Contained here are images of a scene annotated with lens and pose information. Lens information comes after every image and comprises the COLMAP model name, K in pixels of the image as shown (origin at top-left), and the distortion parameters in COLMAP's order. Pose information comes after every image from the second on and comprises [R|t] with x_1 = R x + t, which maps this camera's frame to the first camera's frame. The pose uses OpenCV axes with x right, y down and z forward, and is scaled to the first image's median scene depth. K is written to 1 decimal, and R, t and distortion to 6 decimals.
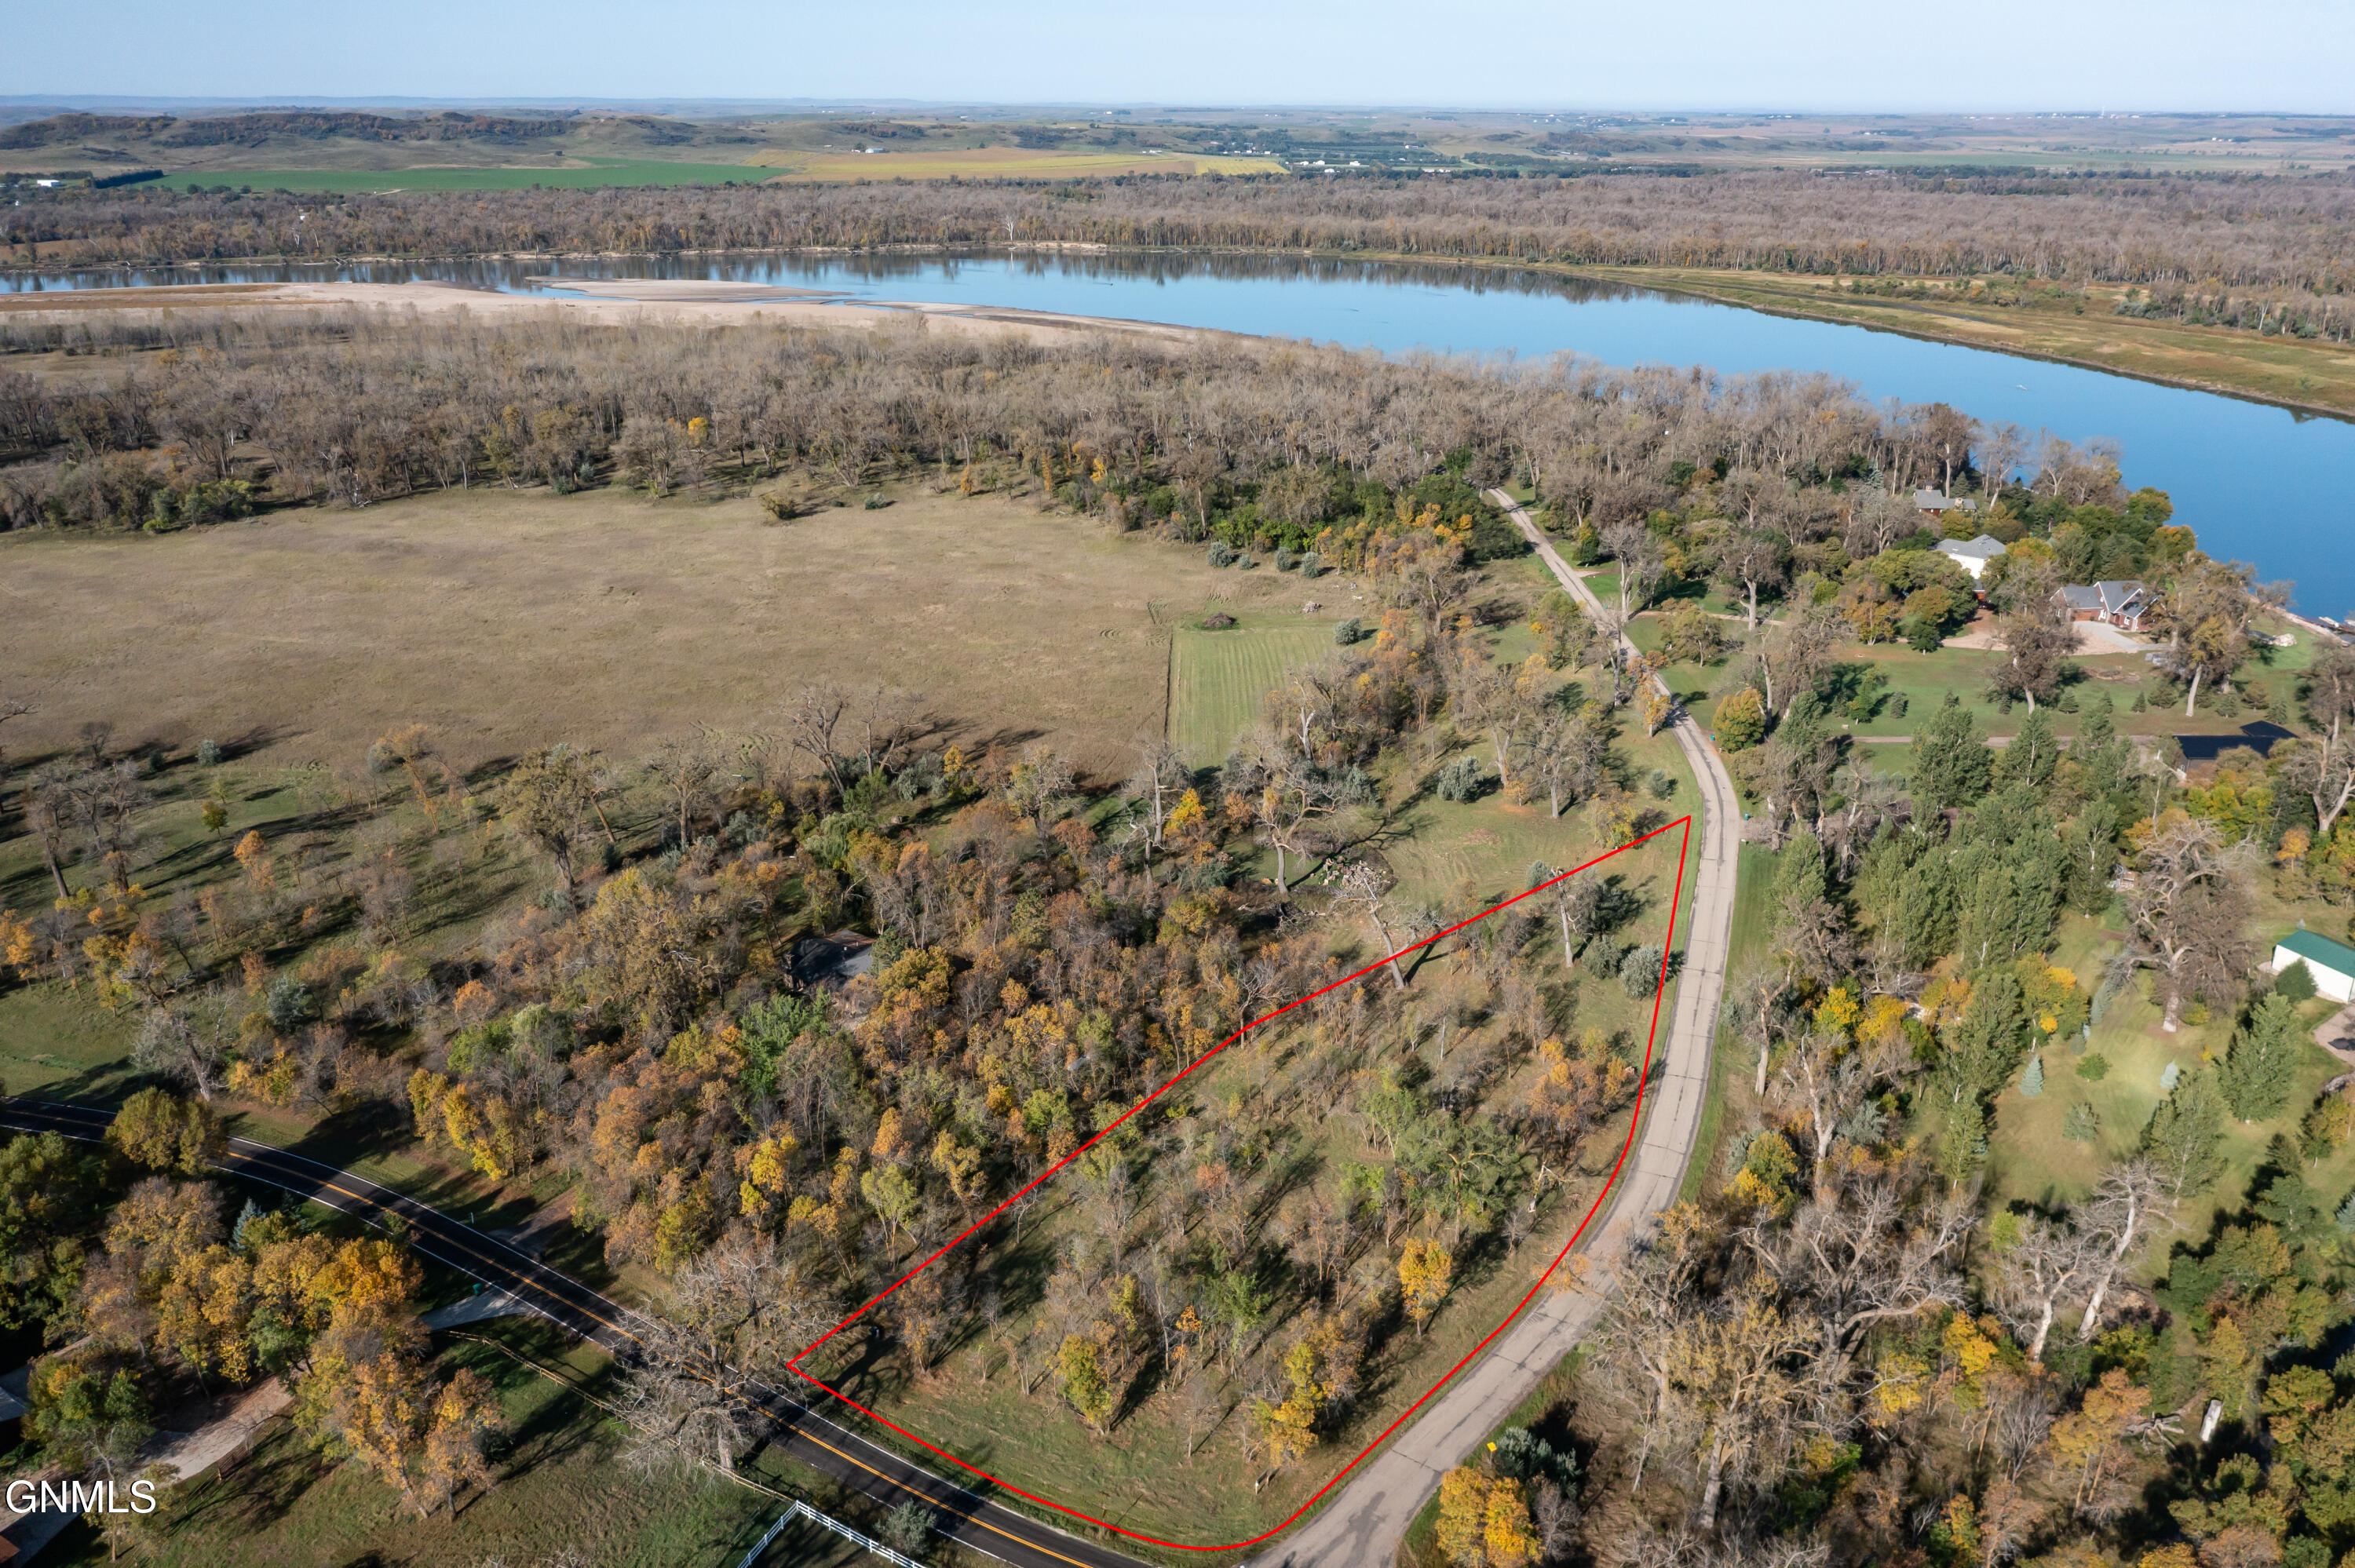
lens RADIAL K [[1849.6, 0, 1177.5], [0, 1849.6, 784.0], [0, 0, 1]] dist [-0.009876, 0.001336]
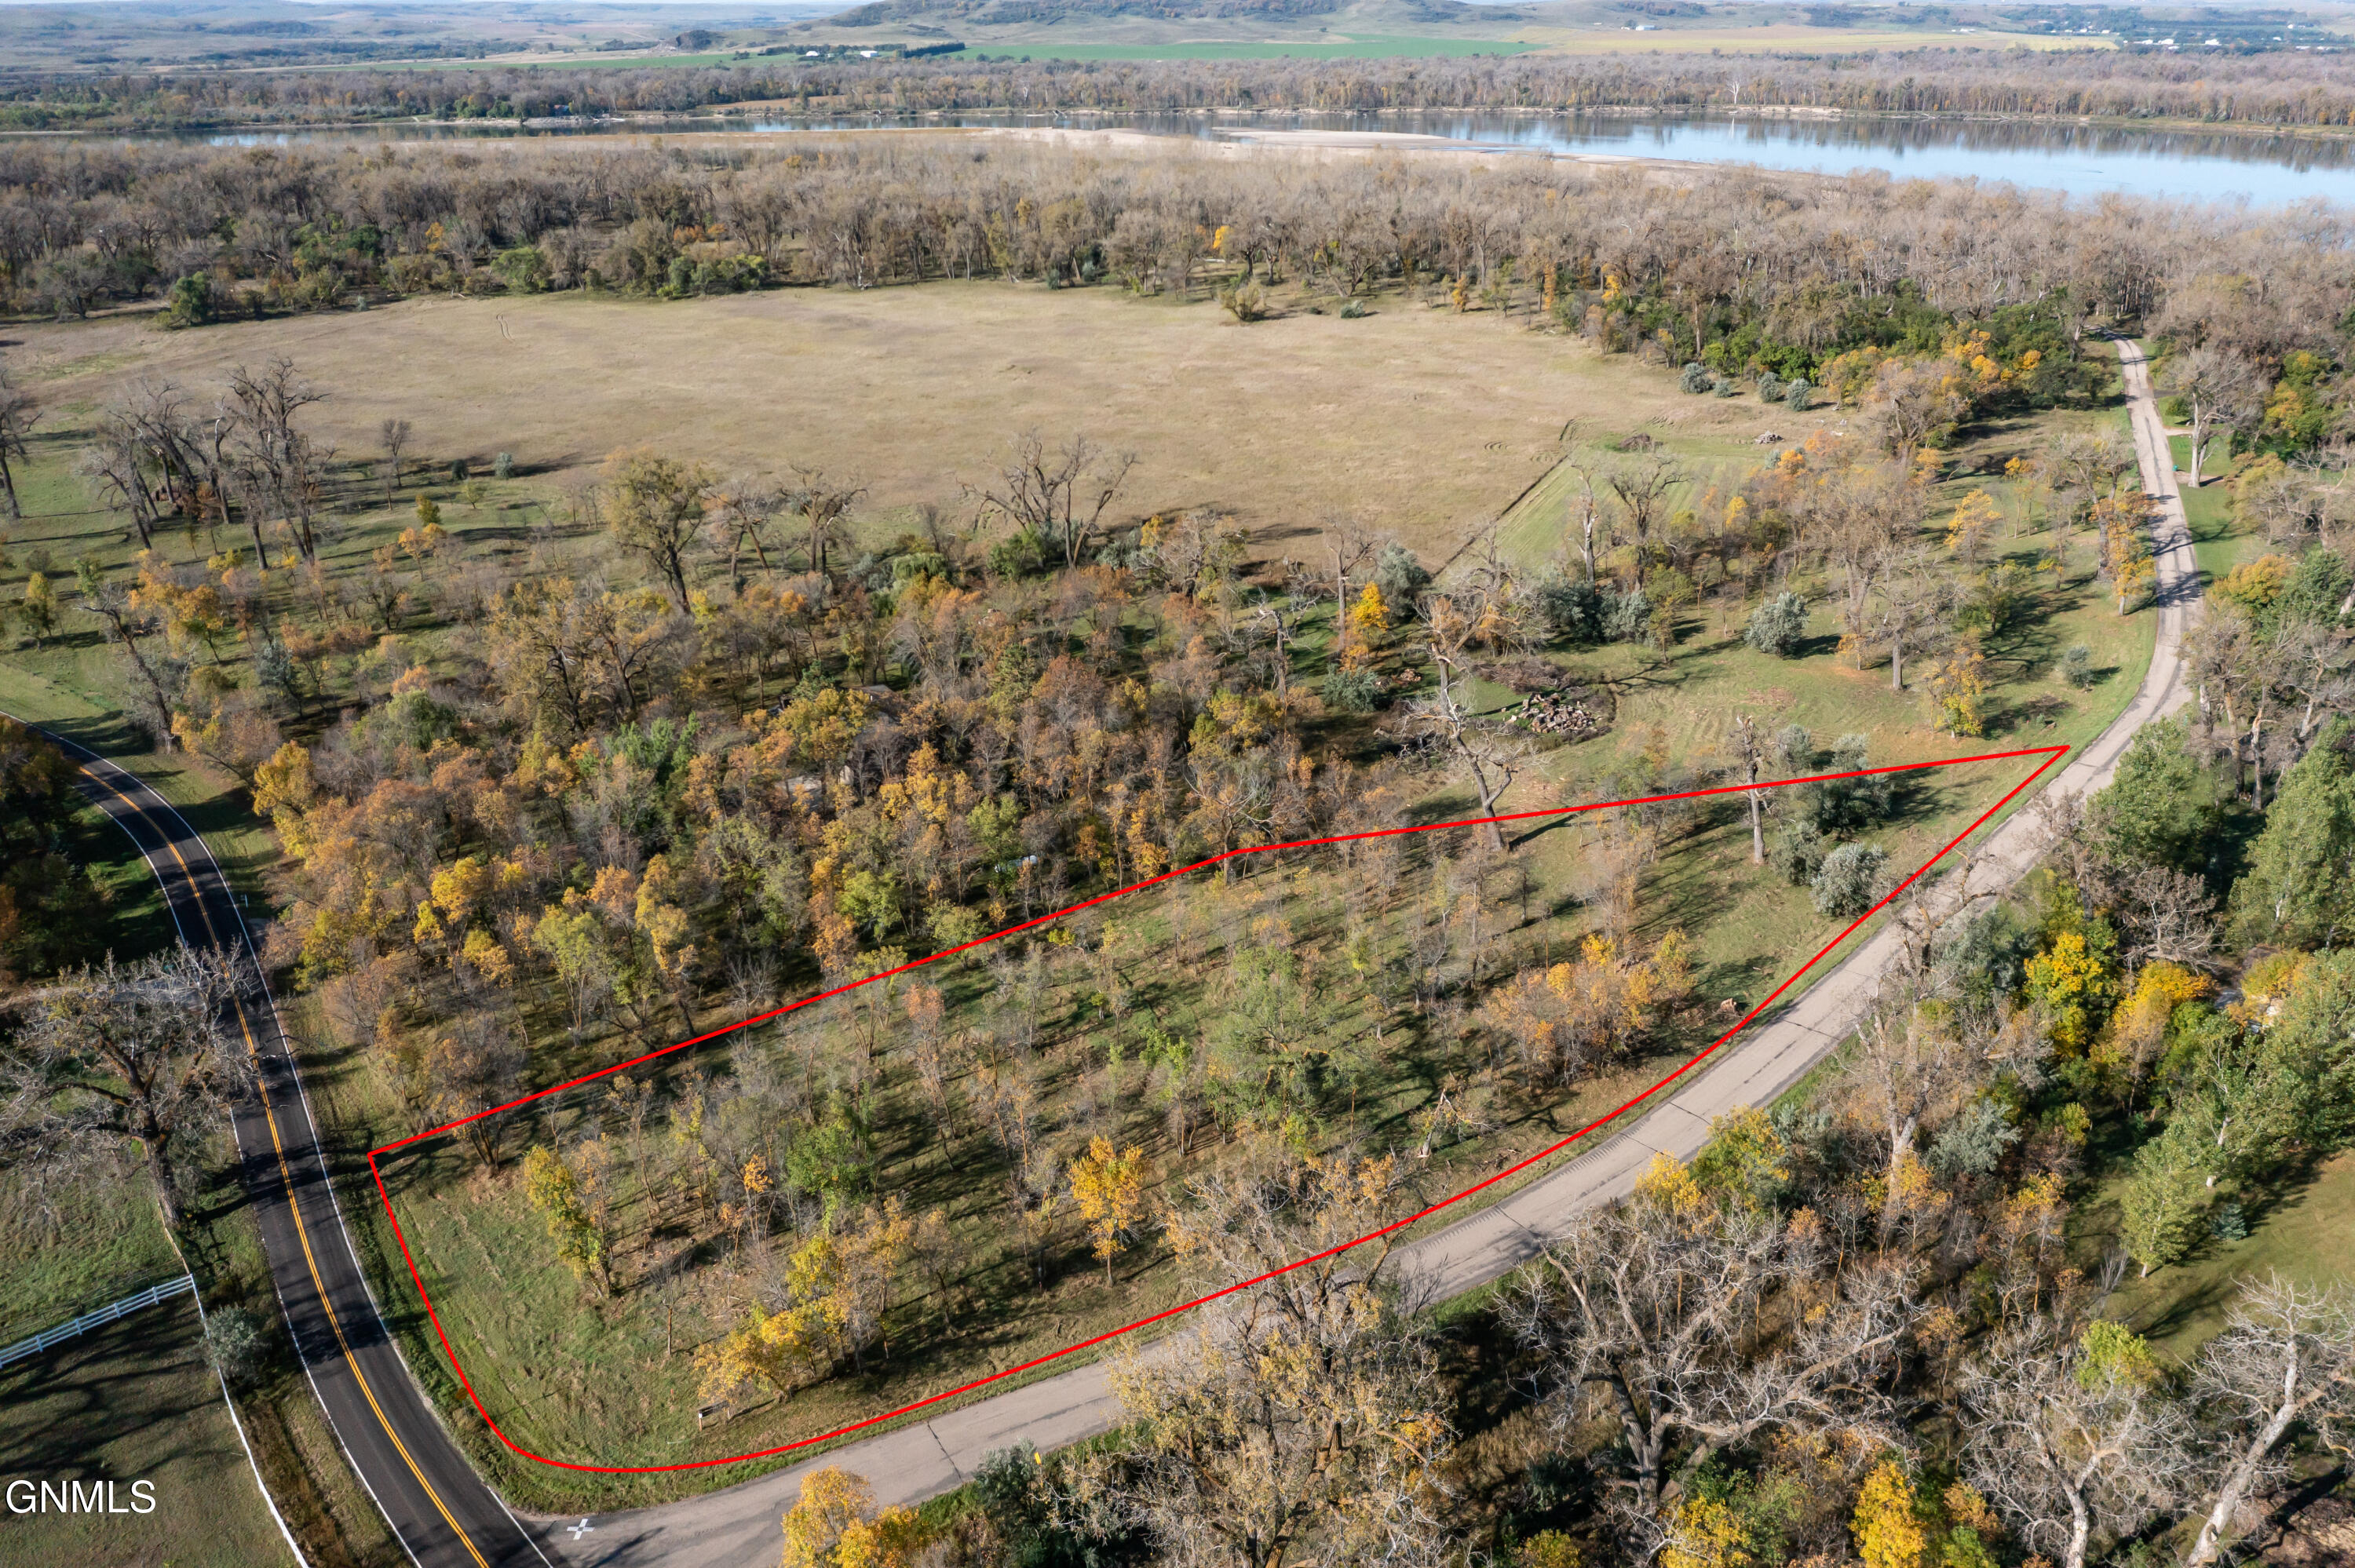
lens RADIAL K [[1849.6, 0, 1177.5], [0, 1849.6, 784.0], [0, 0, 1]] dist [-0.009876, 0.001336]
pose [[0.918363, 0.142629, -0.369143, 0.128941], [-0.124666, 0.989568, 0.072199, 0.022397], [0.375590, -0.020286, 0.926564, 0.130837]]
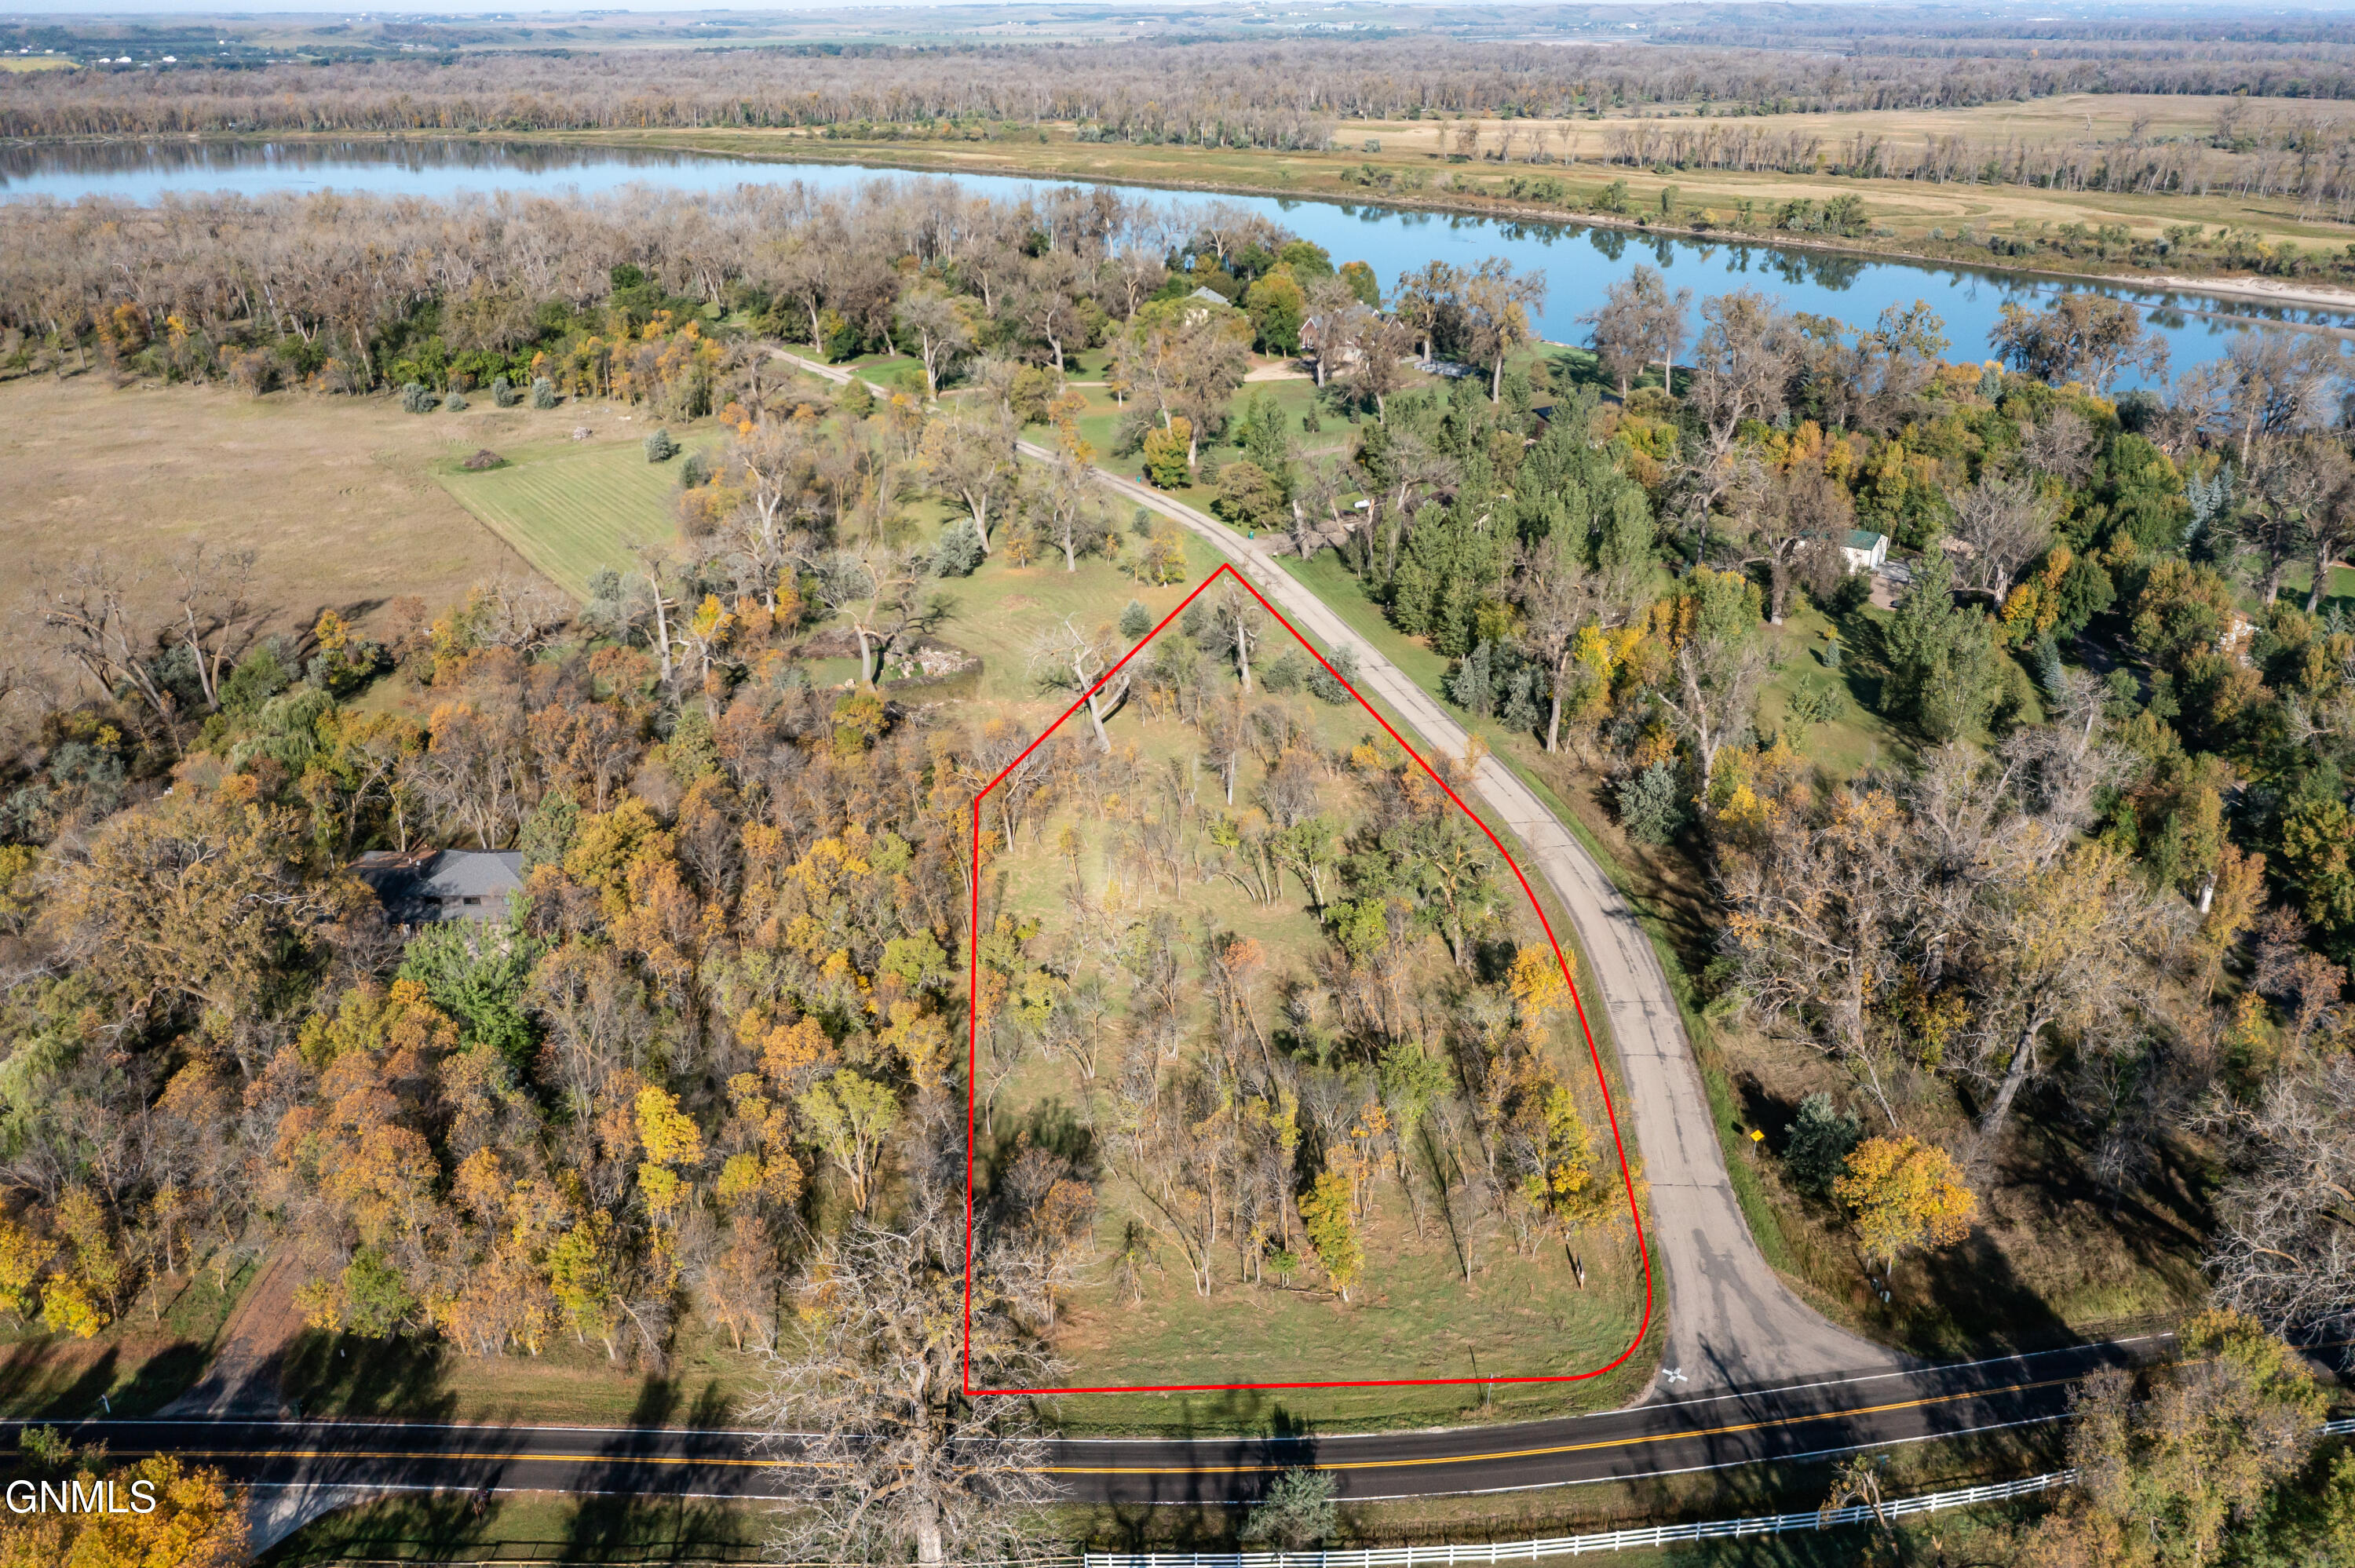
lens RADIAL K [[1835.5, 0, 1161.0], [0, 1835.5, 779.7], [0, 0, 1]] dist [-0.006127, 0.004079]
pose [[0.837498, -0.222859, 0.498930, -0.130391], [0.199559, 0.974728, 0.100407, 0.021297], [-0.508698, 0.015475, 0.860806, 0.131627]]
